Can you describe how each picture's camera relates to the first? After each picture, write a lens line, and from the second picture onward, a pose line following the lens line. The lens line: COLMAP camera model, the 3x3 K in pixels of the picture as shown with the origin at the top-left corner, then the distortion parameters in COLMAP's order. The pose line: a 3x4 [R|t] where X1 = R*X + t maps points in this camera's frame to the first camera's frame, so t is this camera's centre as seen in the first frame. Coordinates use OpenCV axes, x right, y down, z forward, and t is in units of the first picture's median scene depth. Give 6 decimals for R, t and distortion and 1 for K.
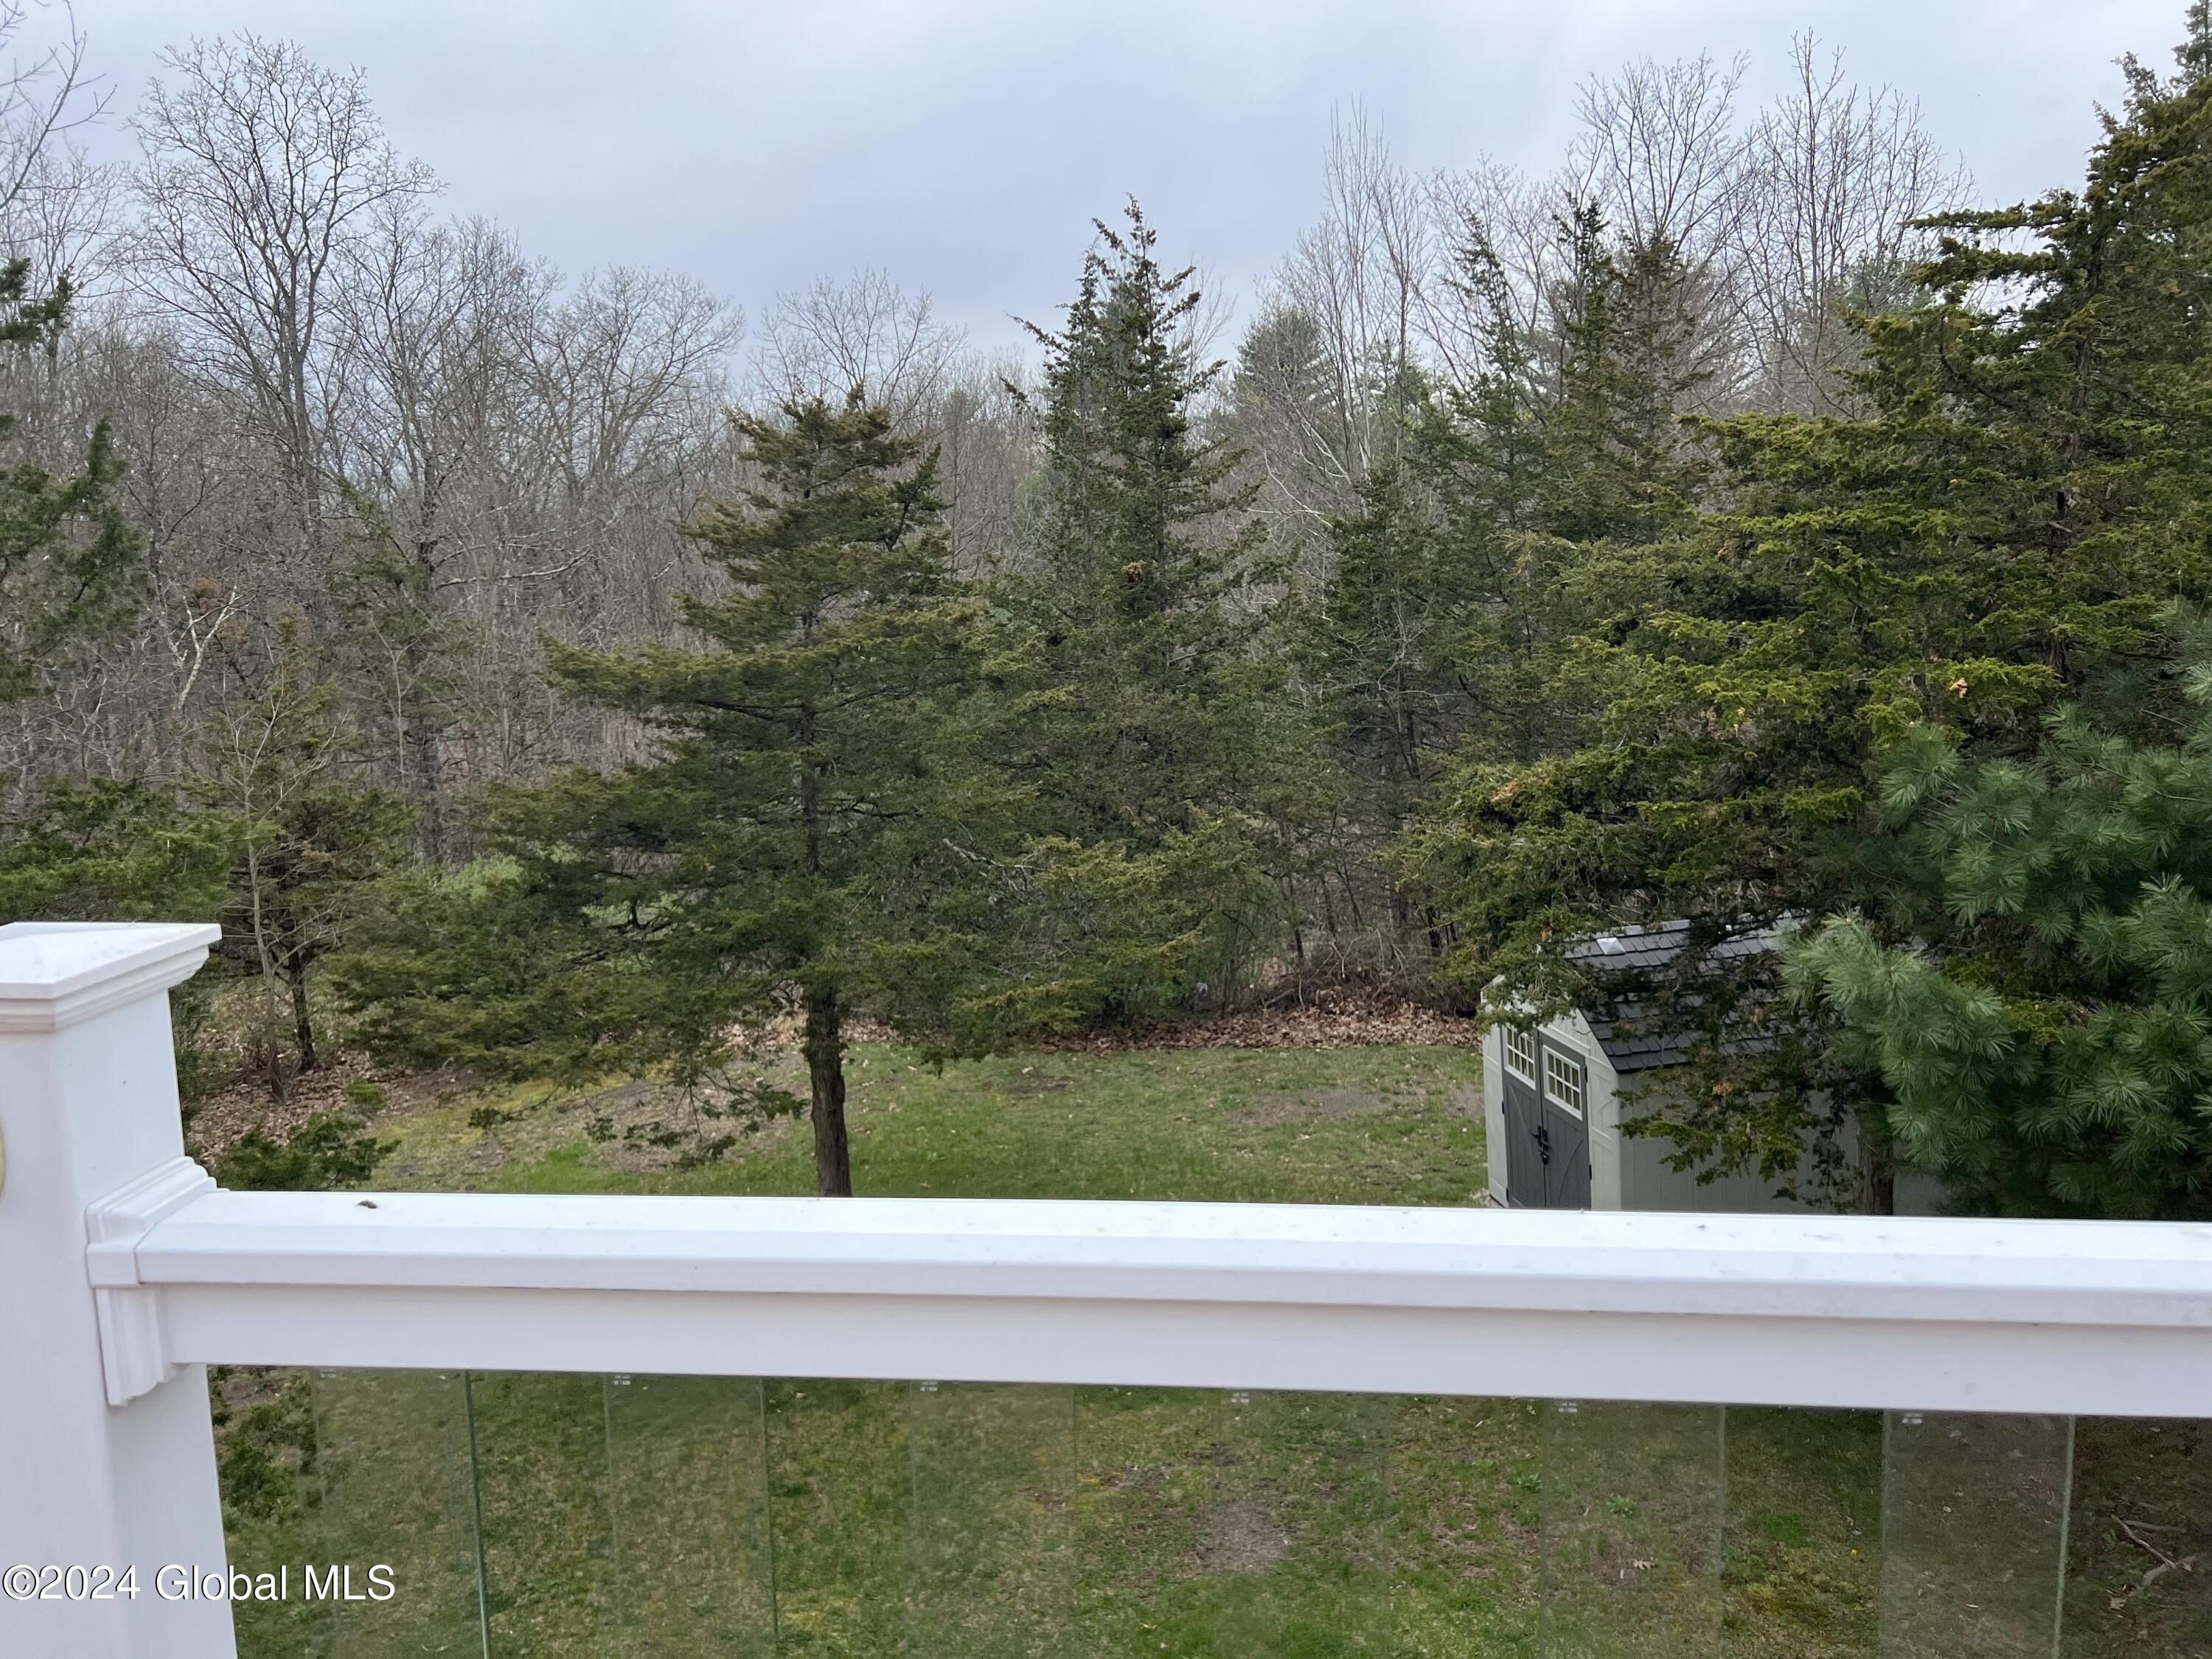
lens RADIAL K [[1673.0, 0, 1095.9], [0, 1673.0, 811.0], [0, 0, 1]] dist [0.047497, -0.055155]
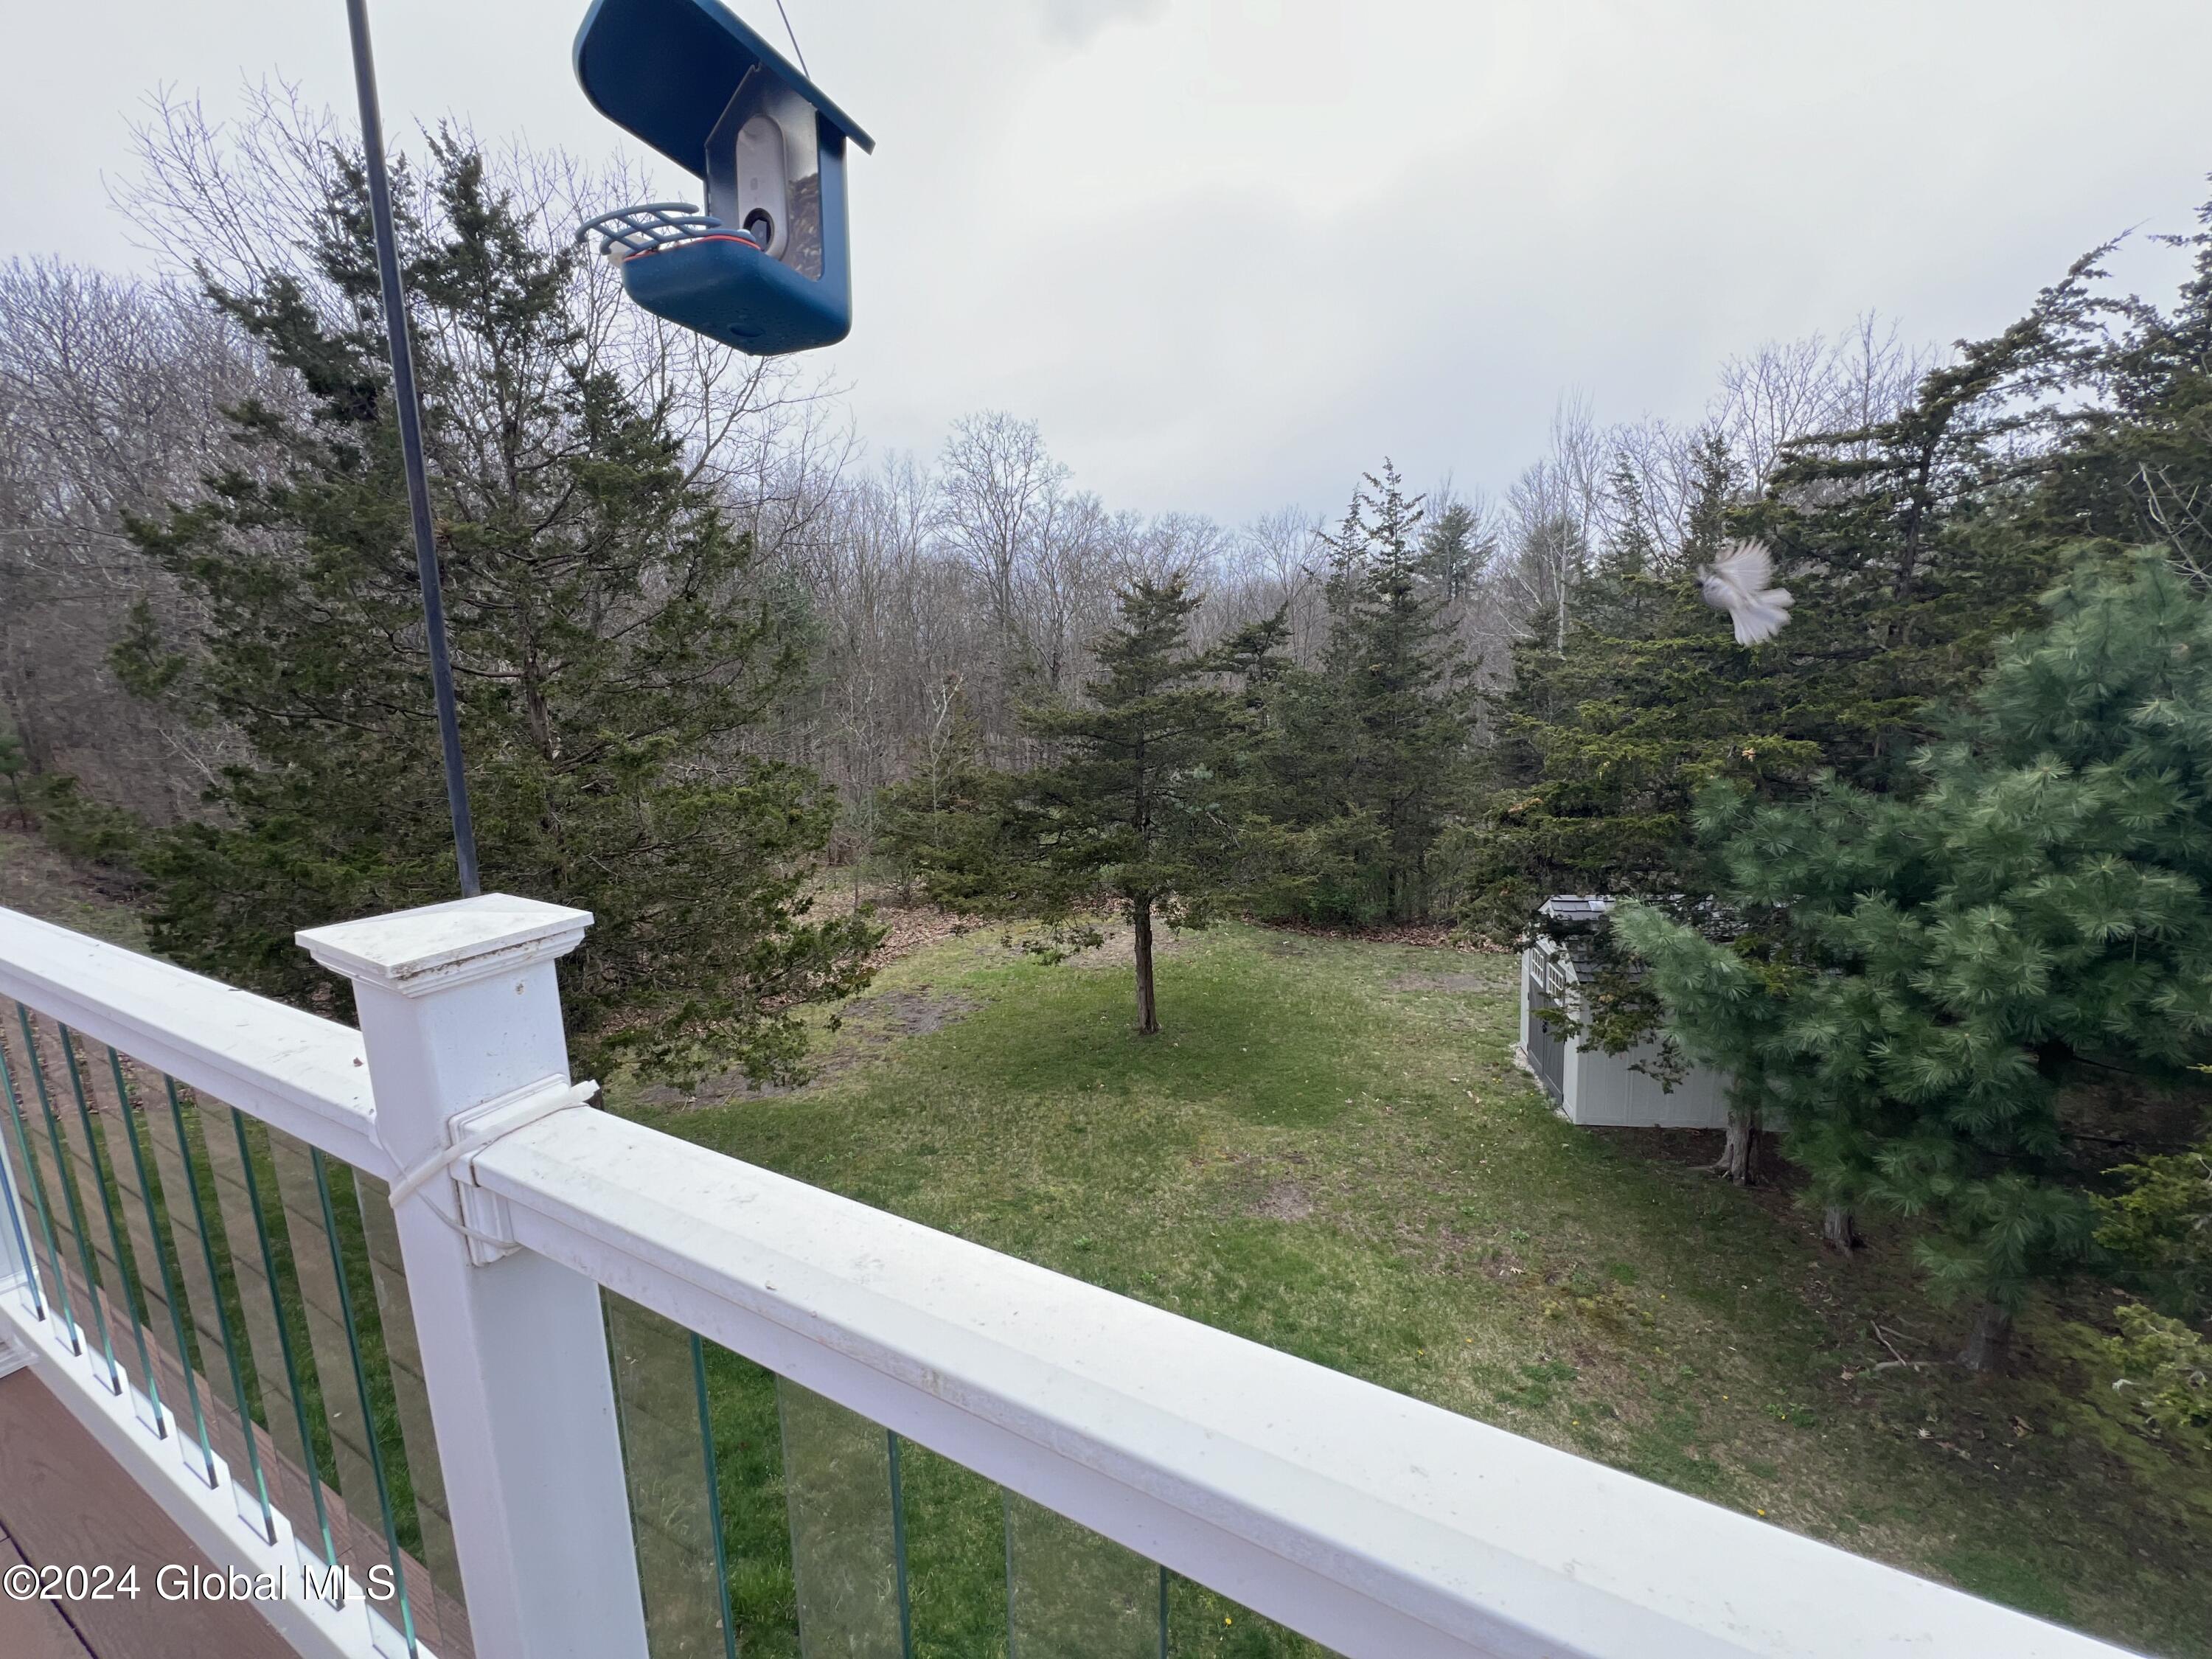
lens RADIAL K [[887.0, 0, 1082.7], [0, 887.0, 827.5], [0, 0, 1]] dist [-0.003826, 0.000508]
pose [[0.926684, 0.075106, -0.368261, 0.116754], [-0.061732, 0.996939, 0.047985, -0.004379], [0.370738, -0.021733, 0.928483, 0.018273]]
